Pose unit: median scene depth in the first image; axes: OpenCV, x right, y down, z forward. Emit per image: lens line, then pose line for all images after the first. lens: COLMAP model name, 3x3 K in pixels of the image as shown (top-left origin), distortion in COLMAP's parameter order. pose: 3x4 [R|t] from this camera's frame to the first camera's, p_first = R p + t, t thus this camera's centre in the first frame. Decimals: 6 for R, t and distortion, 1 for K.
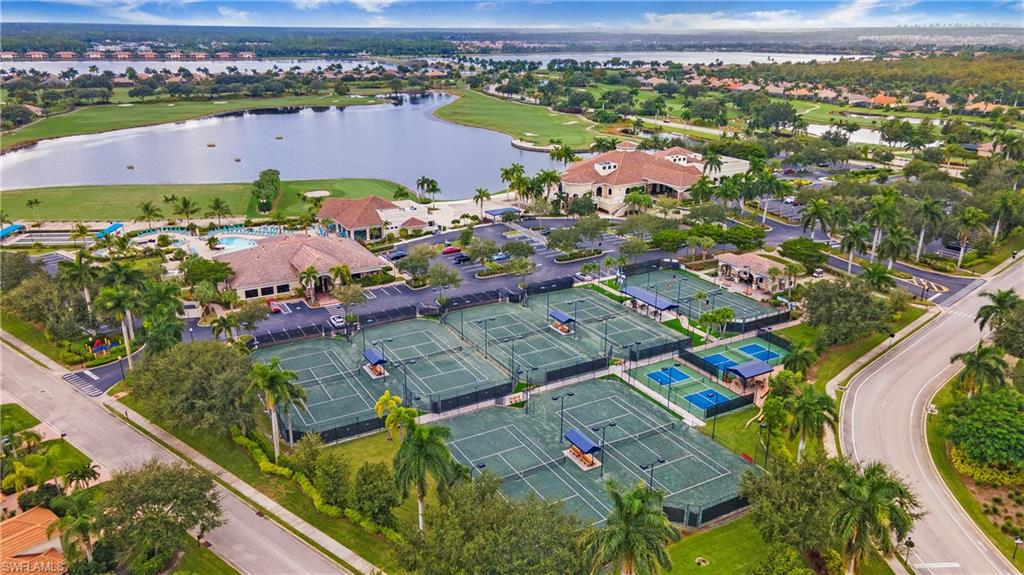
lens RADIAL K [[742.4, 0, 512.4], [0, 742.4, 285.0], [0, 0, 1]] dist [0.036063, 0.021621]
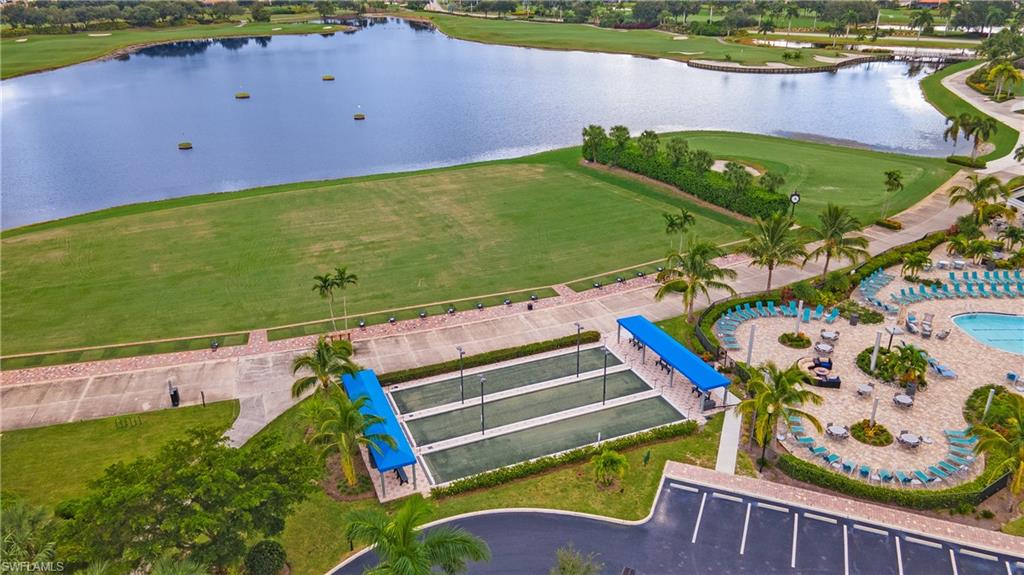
lens RADIAL K [[742.4, 0, 511.2], [0, 742.4, 292.3], [0, 0, 1]] dist [0.036063, 0.021621]
pose [[0.958592, -0.128499, 0.254144, -0.231690], [0.107066, 0.989558, 0.096499, -0.046099], [-0.263890, -0.065293, 0.962340, 0.247637]]
